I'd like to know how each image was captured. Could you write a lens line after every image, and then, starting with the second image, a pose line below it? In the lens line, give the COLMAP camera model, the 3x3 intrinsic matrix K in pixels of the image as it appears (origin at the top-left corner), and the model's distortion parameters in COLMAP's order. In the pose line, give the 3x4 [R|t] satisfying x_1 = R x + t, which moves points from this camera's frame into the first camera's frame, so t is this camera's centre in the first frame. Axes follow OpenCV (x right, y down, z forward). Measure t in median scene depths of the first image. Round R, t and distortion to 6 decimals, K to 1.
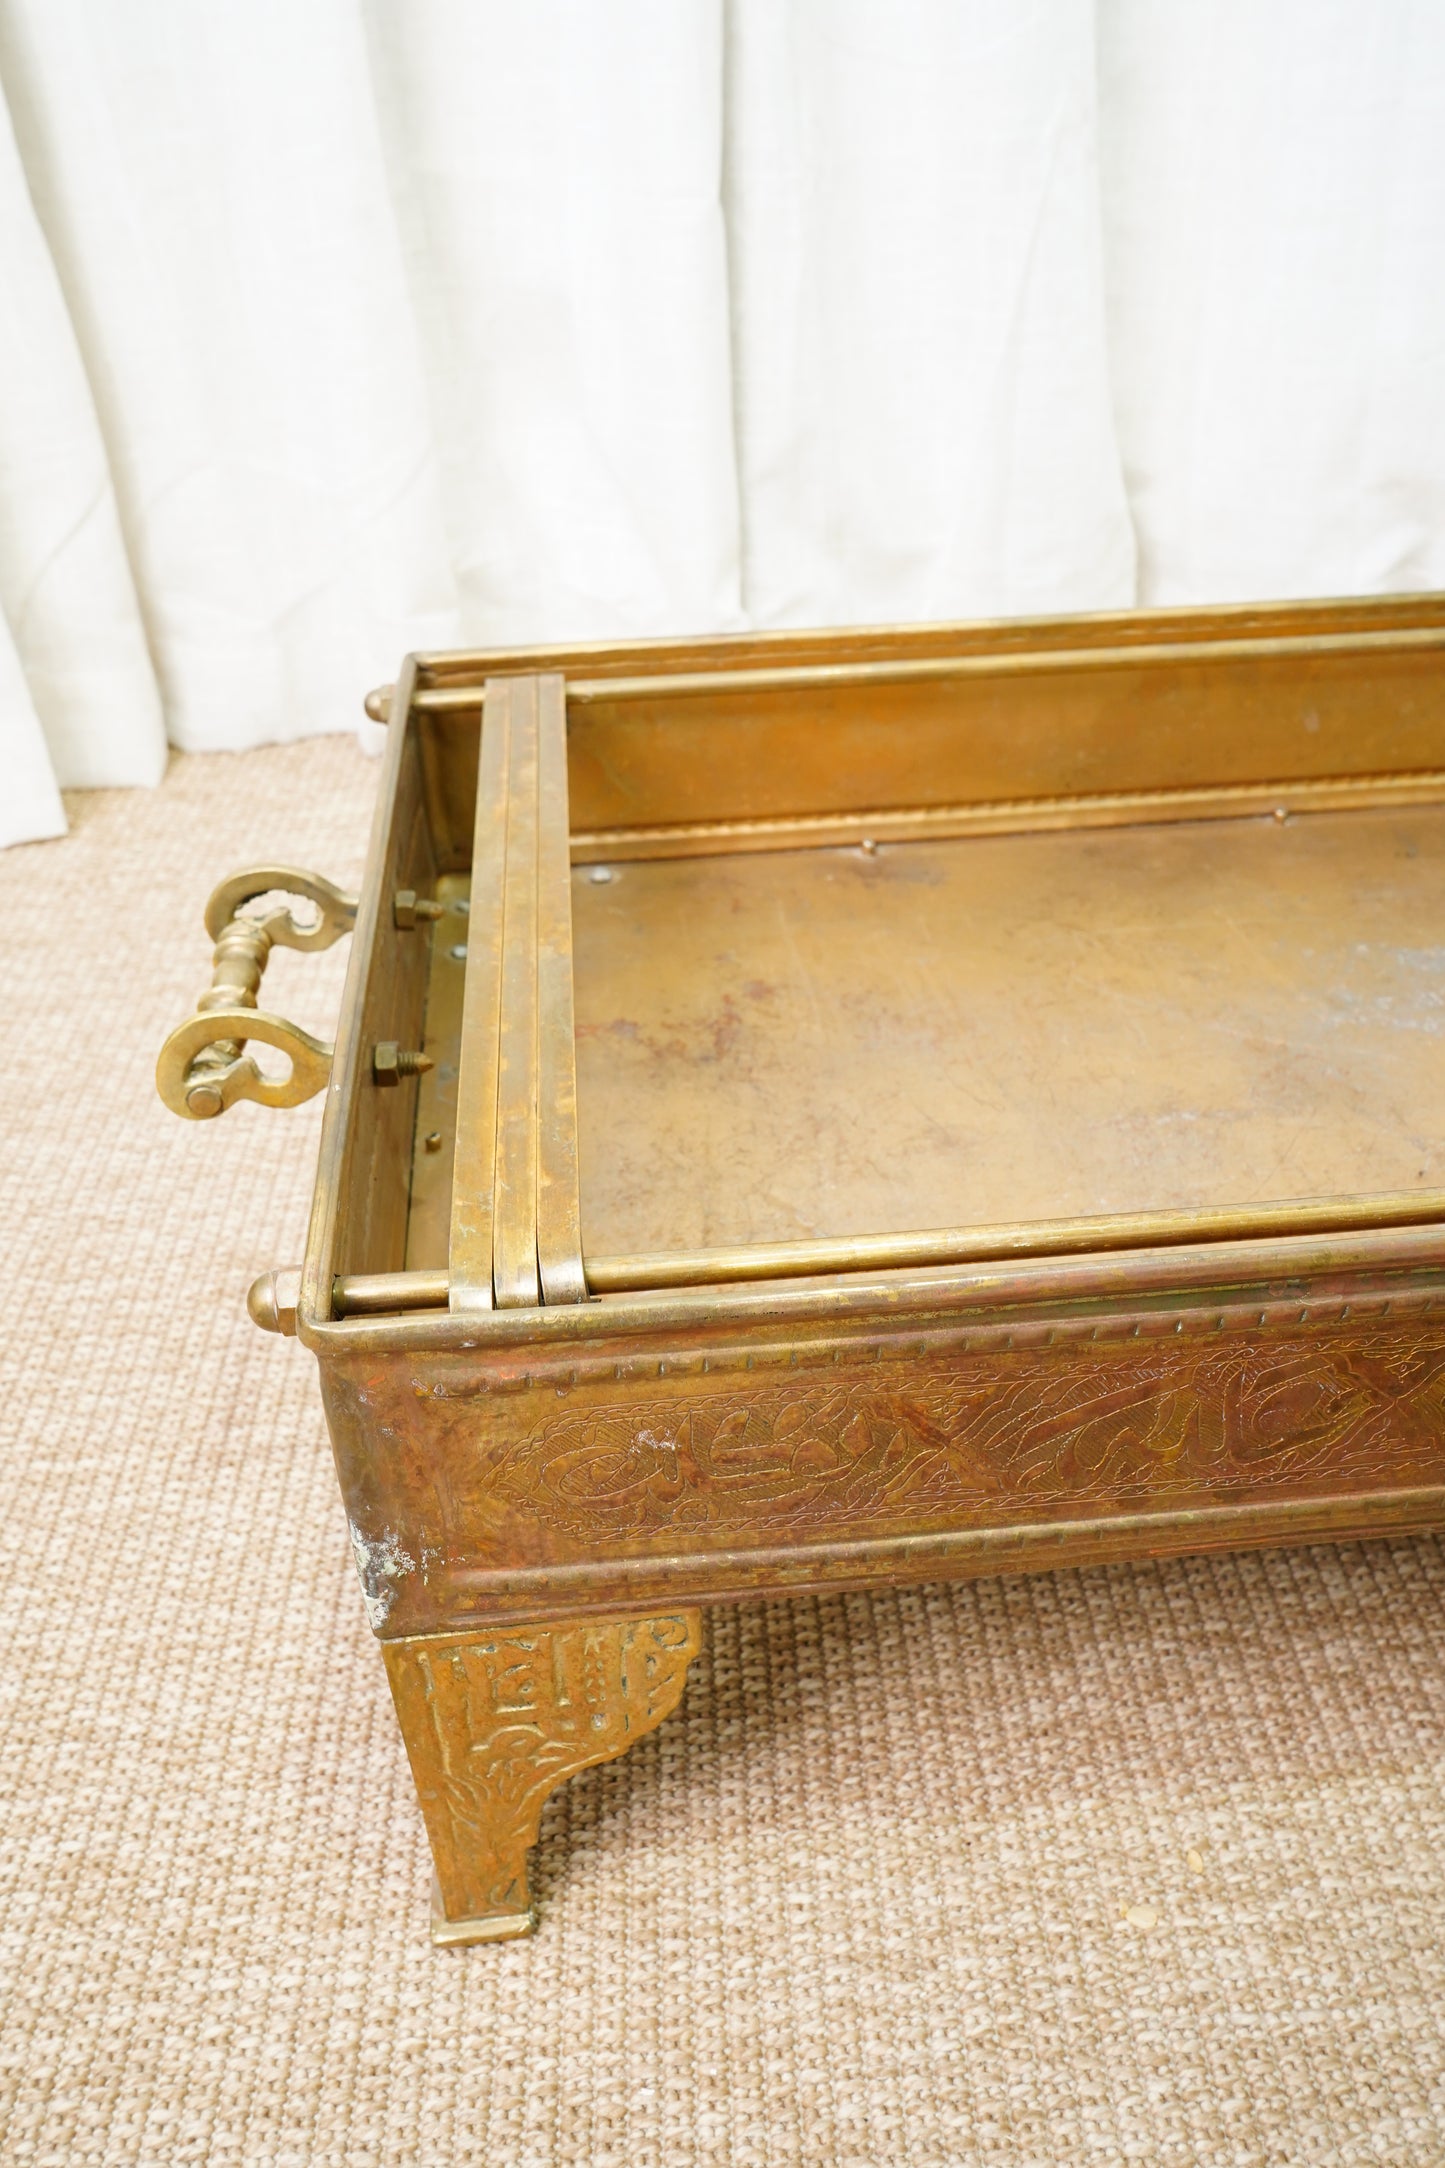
lens RADIAL K [[1761.0, 0, 722.5], [0, 1761.0, 1084.0], [0, 0, 1]] dist [0.001308, 0.001842]
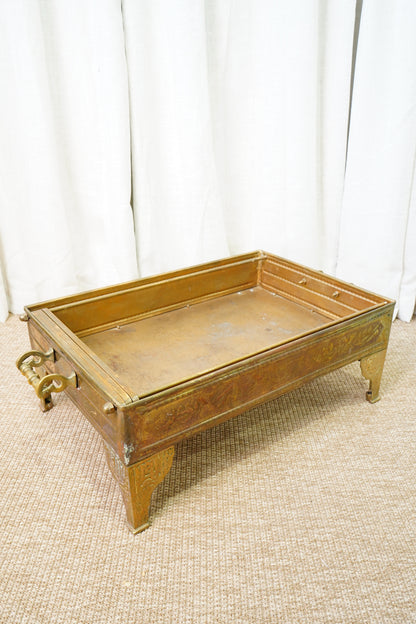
lens RADIAL K [[507.3, 0, 208.0], [0, 507.3, 312.0], [0, 0, 1]] dist [0.001682, 0.005474]
pose [[0.861007, -0.187554, 0.472749, -0.508134], [0.265009, 0.958808, -0.102266, 0.053181], [-0.434095, 0.213335, 0.875243, -0.521844]]
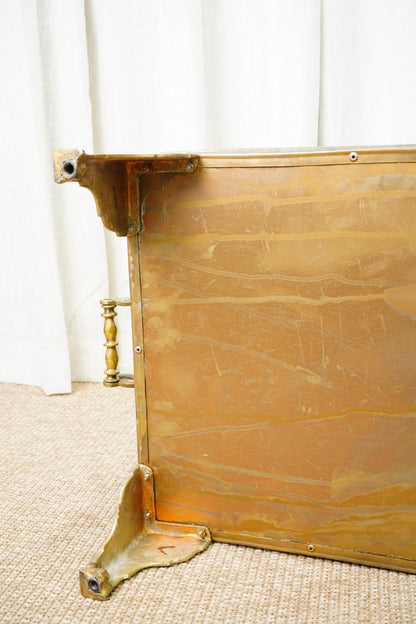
lens RADIAL K [[743.9, 0, 208.0], [0, 743.9, 312.0], [0, 0, 1]] dist [-0.003056, 0.008553]
pose [[0.946994, -0.067431, 0.314093, -0.629829], [0.184507, 0.914545, -0.359952, 0.299469], [-0.262981, 0.398825, 0.878510, -0.158754]]
